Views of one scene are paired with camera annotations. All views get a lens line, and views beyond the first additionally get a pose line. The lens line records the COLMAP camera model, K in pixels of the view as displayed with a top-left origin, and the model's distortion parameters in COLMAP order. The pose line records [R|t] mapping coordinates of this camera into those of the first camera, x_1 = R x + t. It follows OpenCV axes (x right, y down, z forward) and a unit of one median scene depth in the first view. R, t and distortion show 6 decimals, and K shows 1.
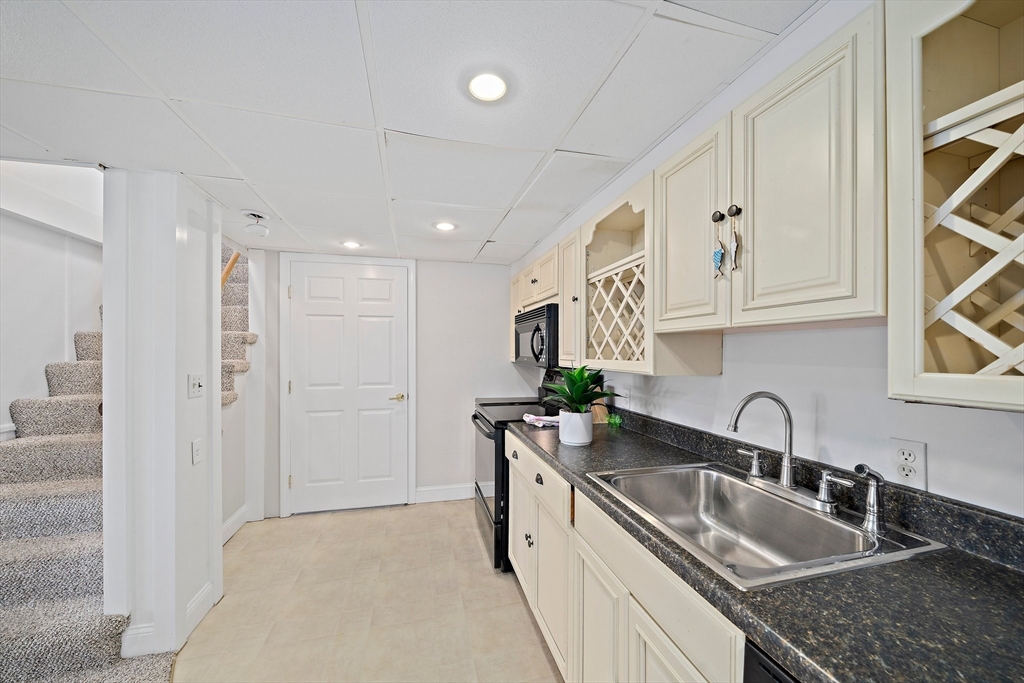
lens RADIAL K [[357.3, 0, 509.0], [0, 357.3, 349.5], [0, 0, 1]] dist [-0.001882, -0.000034]
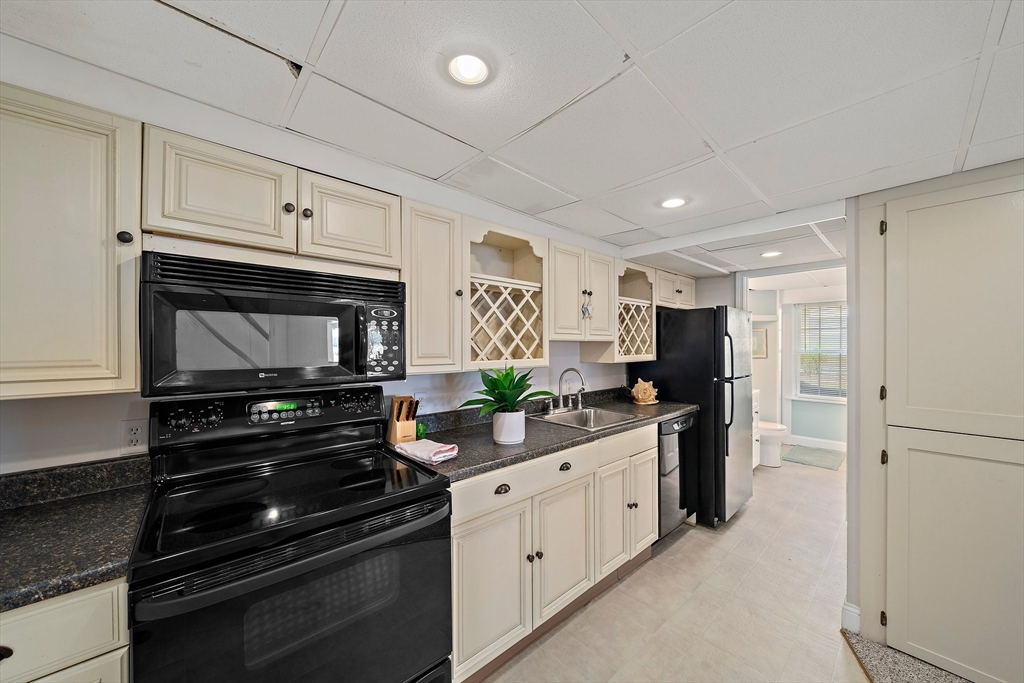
lens RADIAL K [[357.3, 0, 513.9], [0, 357.3, 345.1], [0, 0, 1]] dist [-0.001882, -0.000034]
pose [[-0.445747, 0.008996, 0.895114, -0.827457], [0.000464, 0.999952, -0.009818, -0.007905], [-0.895159, -0.003961, -0.445730, 1.592213]]
